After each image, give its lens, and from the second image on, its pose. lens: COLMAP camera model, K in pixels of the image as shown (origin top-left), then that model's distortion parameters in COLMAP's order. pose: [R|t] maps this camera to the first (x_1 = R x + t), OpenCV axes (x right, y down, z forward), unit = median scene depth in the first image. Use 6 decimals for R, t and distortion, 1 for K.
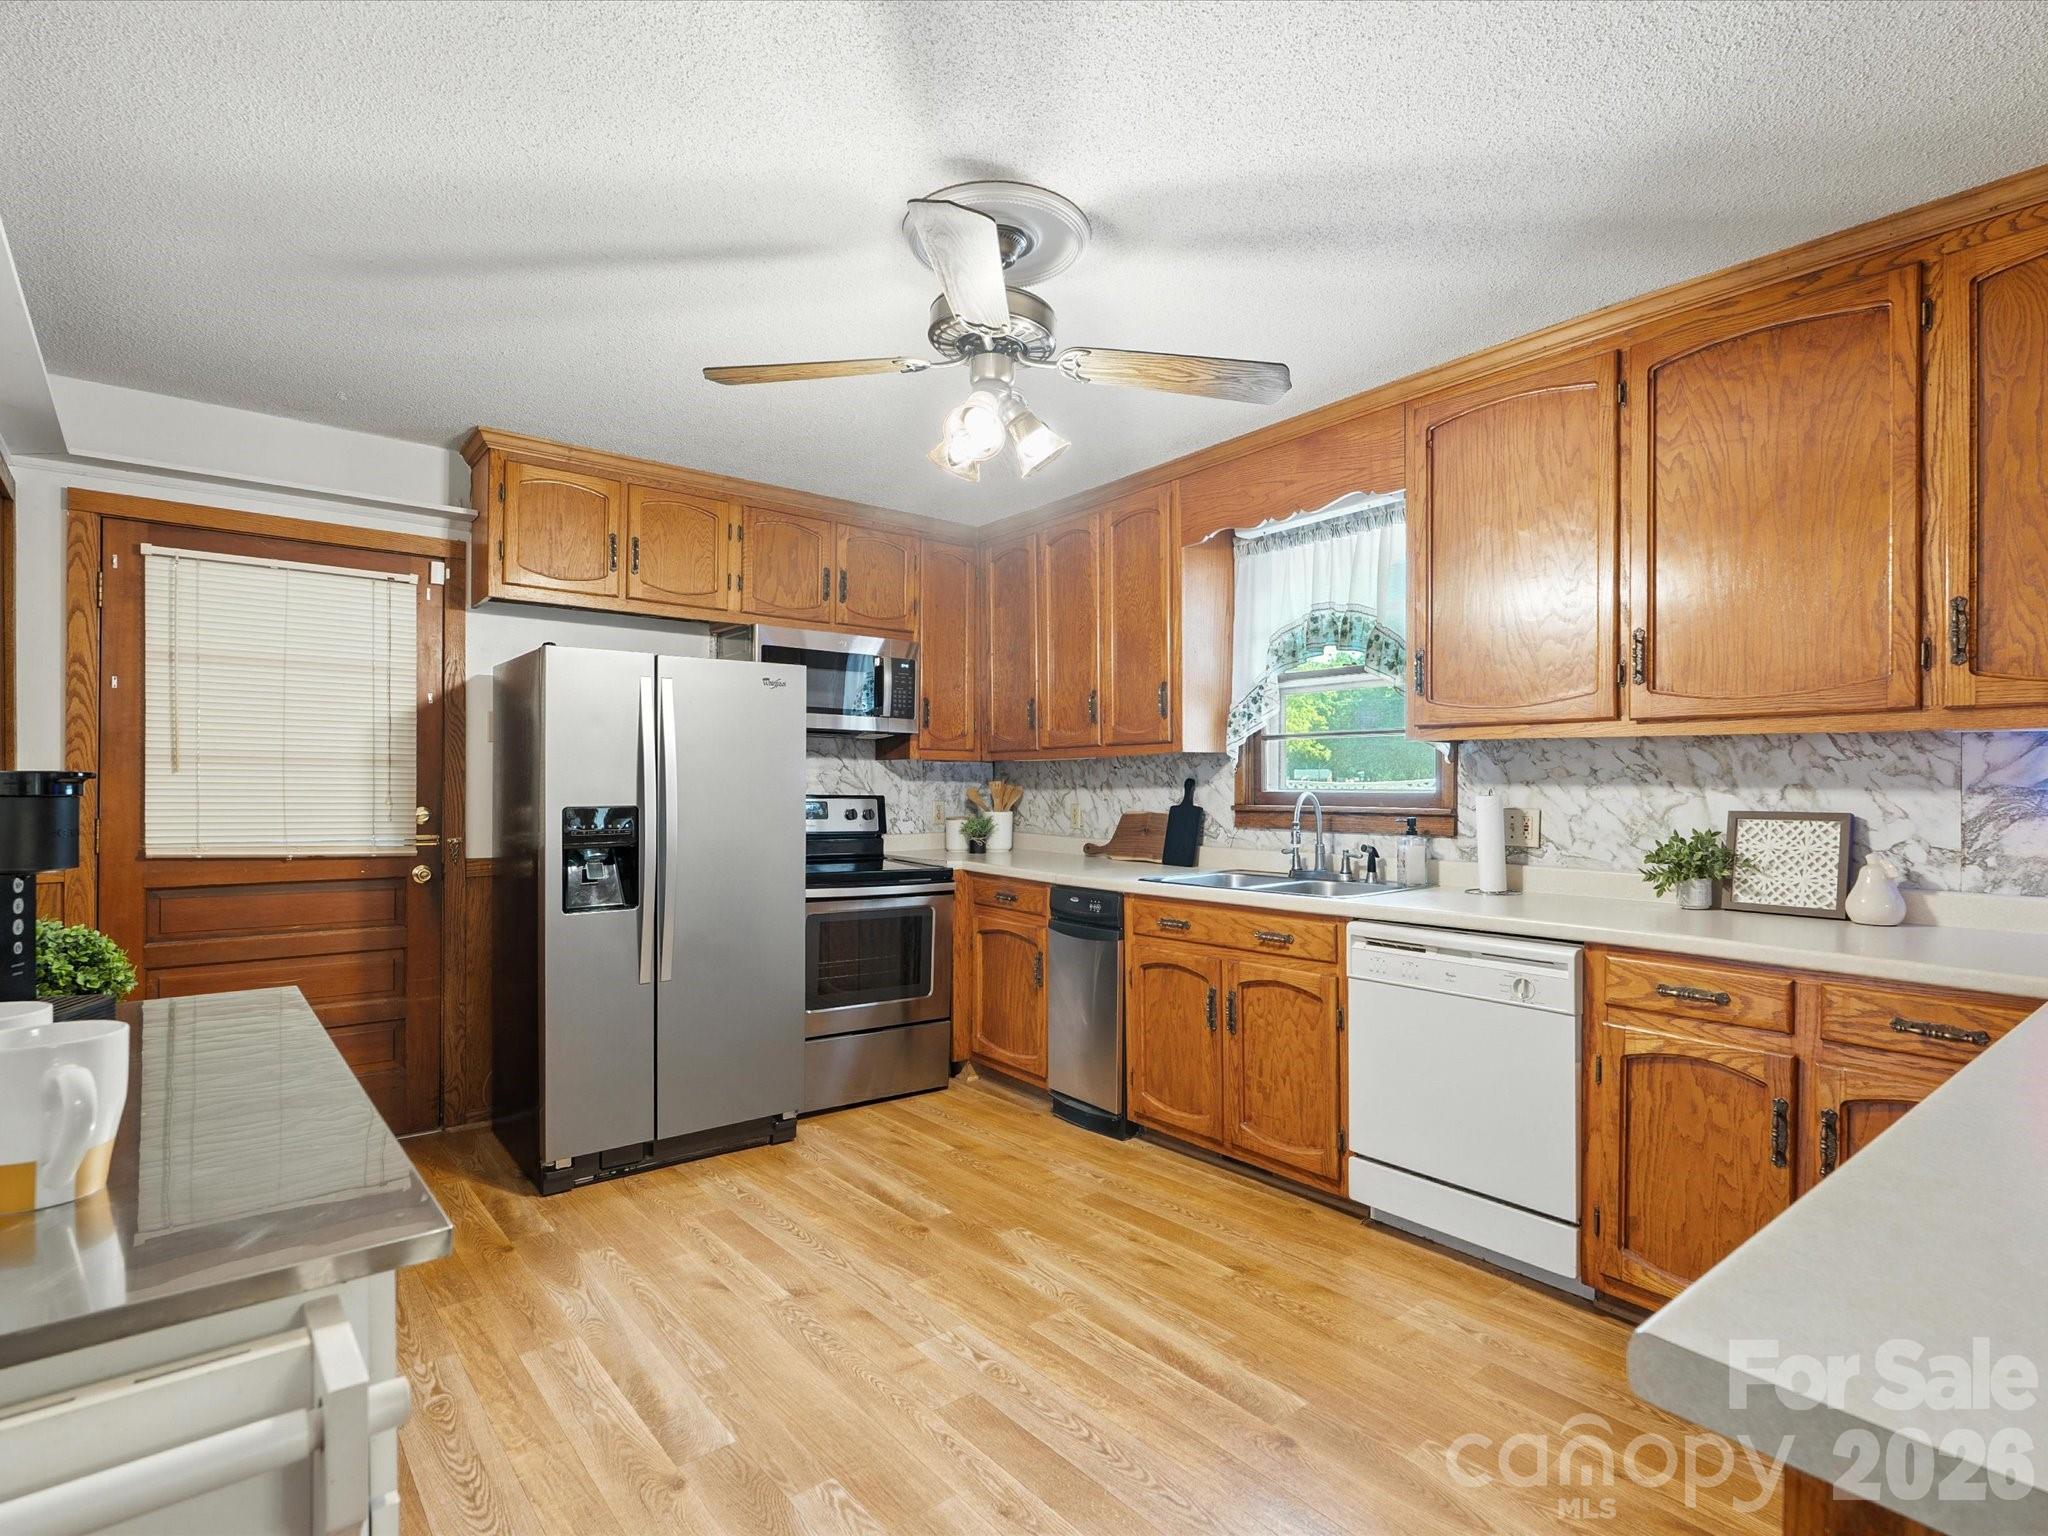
lens RADIAL K [[1042.5, 0, 1031.1], [0, 1042.5, 764.2], [0, 0, 1]] dist [-0.002743, -0.000227]
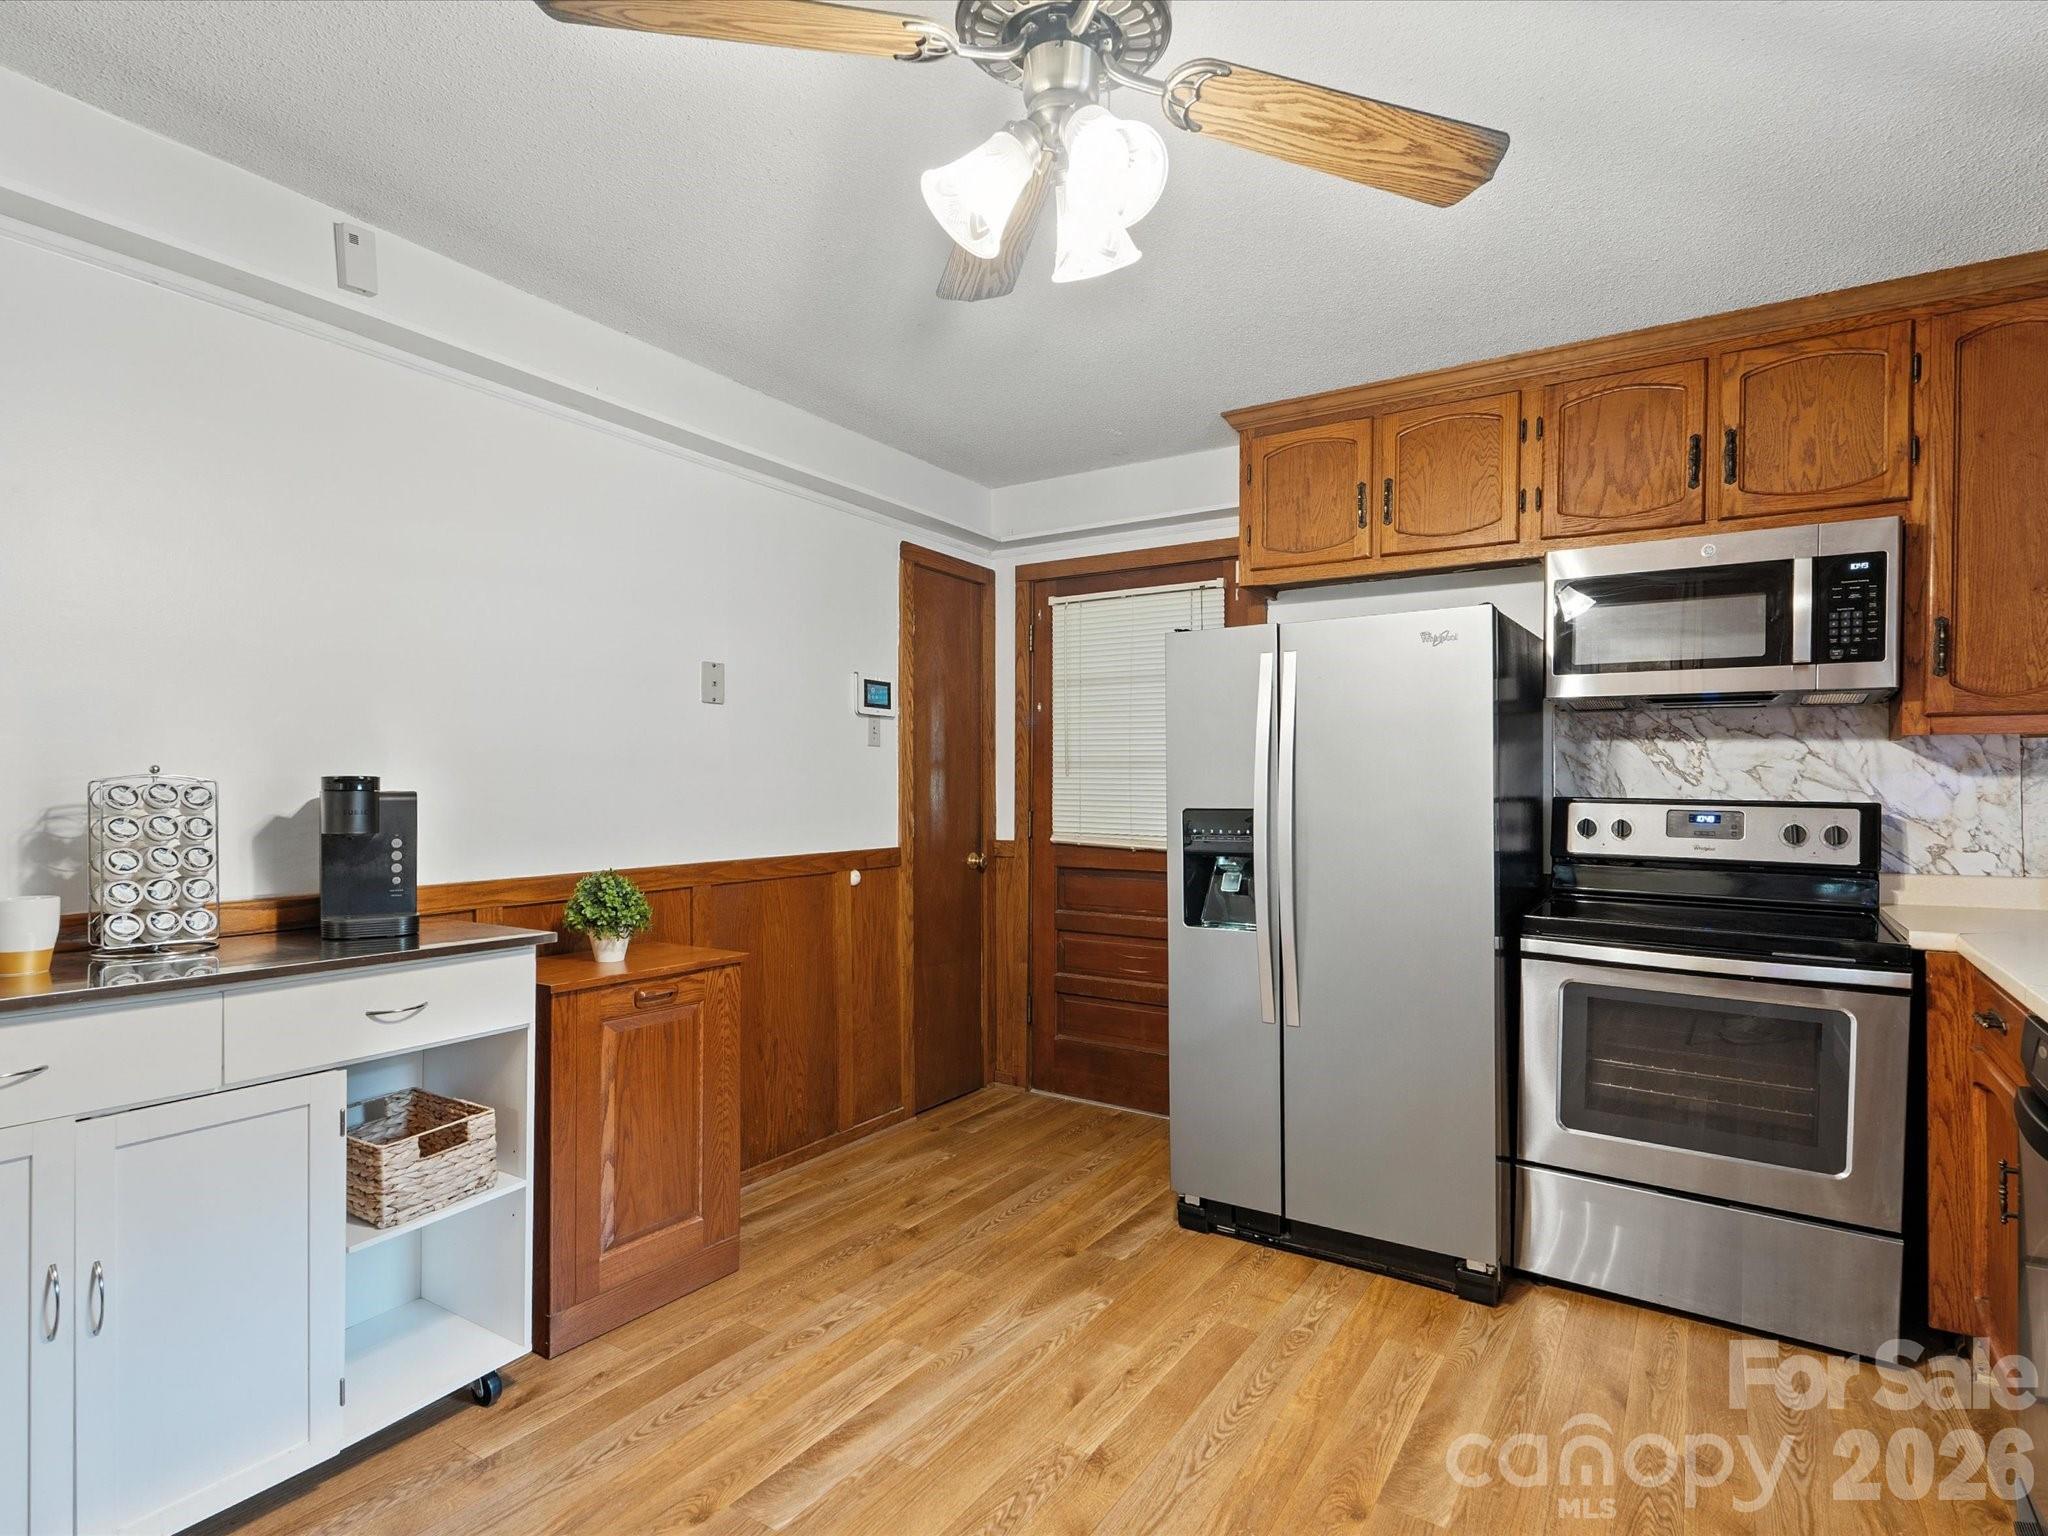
lens RADIAL K [[1065.1, 0, 1024.8], [0, 1065.1, 786.8], [0, 0, 1]] dist [-0.001283, -0.000387]
pose [[0.302204, -0.001128, -0.953243, 0.341677], [0.019158, 0.999805, 0.004890, 0.012585], [0.953051, -0.019740, 0.302166, 0.505156]]
